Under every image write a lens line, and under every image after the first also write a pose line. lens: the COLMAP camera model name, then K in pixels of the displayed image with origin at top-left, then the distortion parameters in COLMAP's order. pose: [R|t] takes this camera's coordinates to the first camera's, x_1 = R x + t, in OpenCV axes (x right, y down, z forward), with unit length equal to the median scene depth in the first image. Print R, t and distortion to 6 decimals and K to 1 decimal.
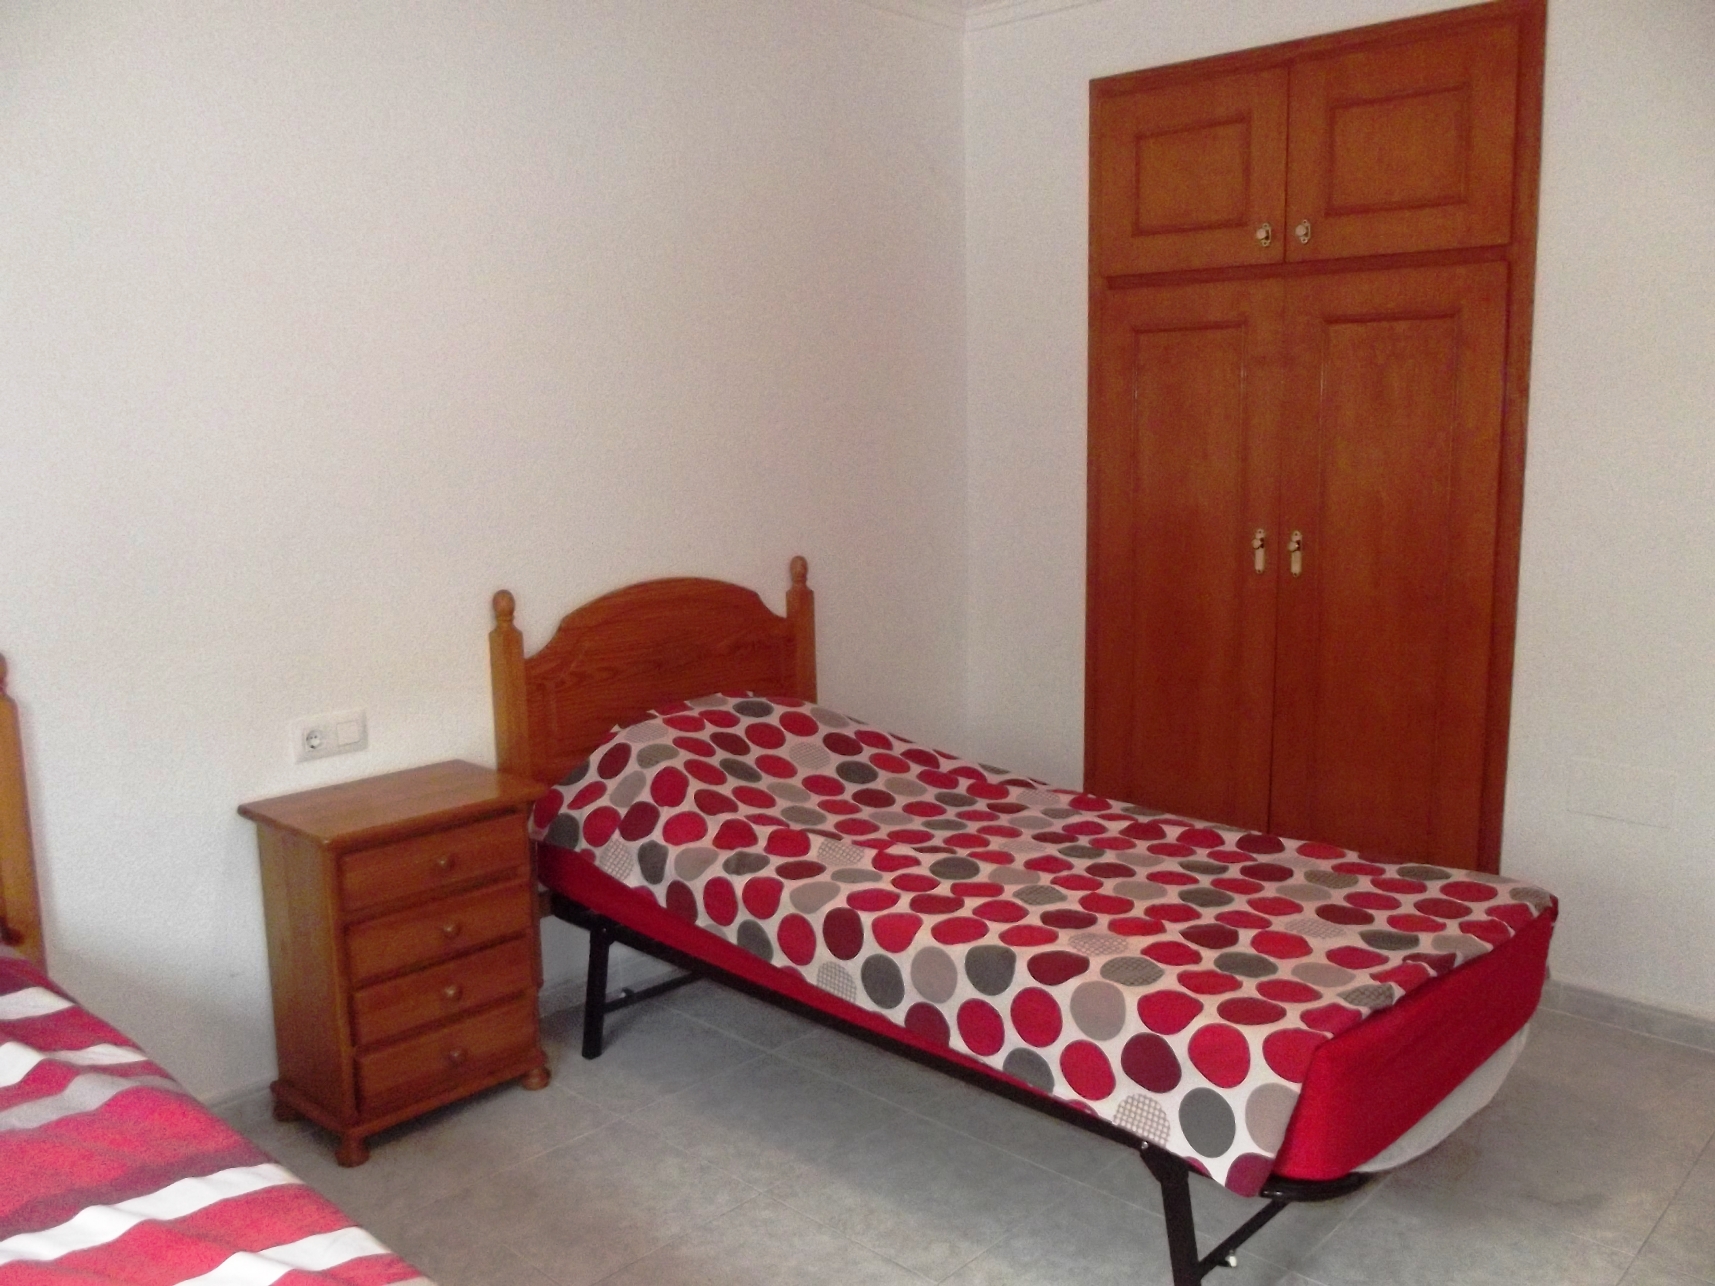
lens RADIAL K [[1430.7, 0, 857.5], [0, 1430.7, 643.0], [0, 0, 1]] dist [-0.033109, 0.002769]
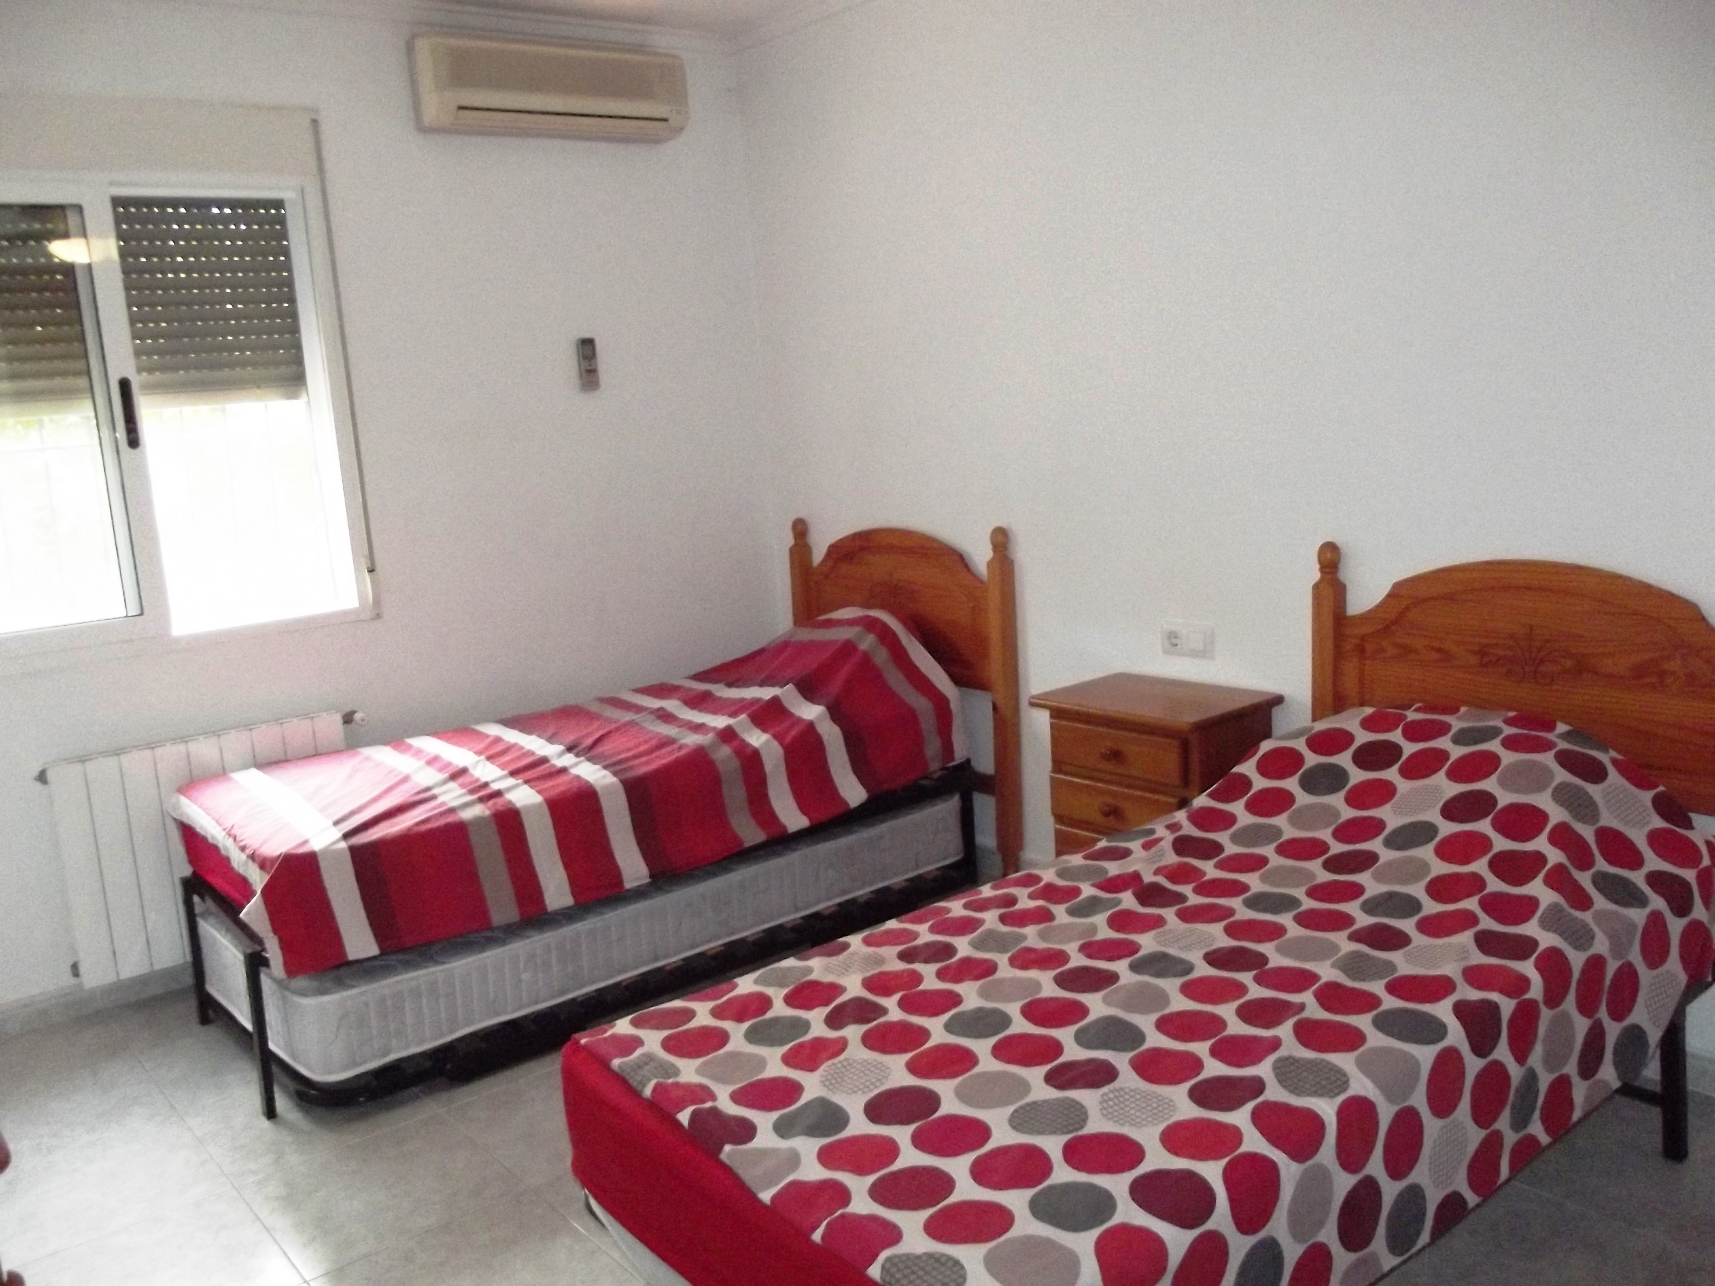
lens RADIAL K [[1430.7, 0, 857.5], [0, 1430.7, 643.0], [0, 0, 1]] dist [-0.033109, 0.002769]
pose [[-0.130149, 0.190152, -0.973090, 0.848598], [-0.092544, 0.974823, 0.202869, -0.153036], [0.987166, 0.116457, -0.109275, 0.872691]]
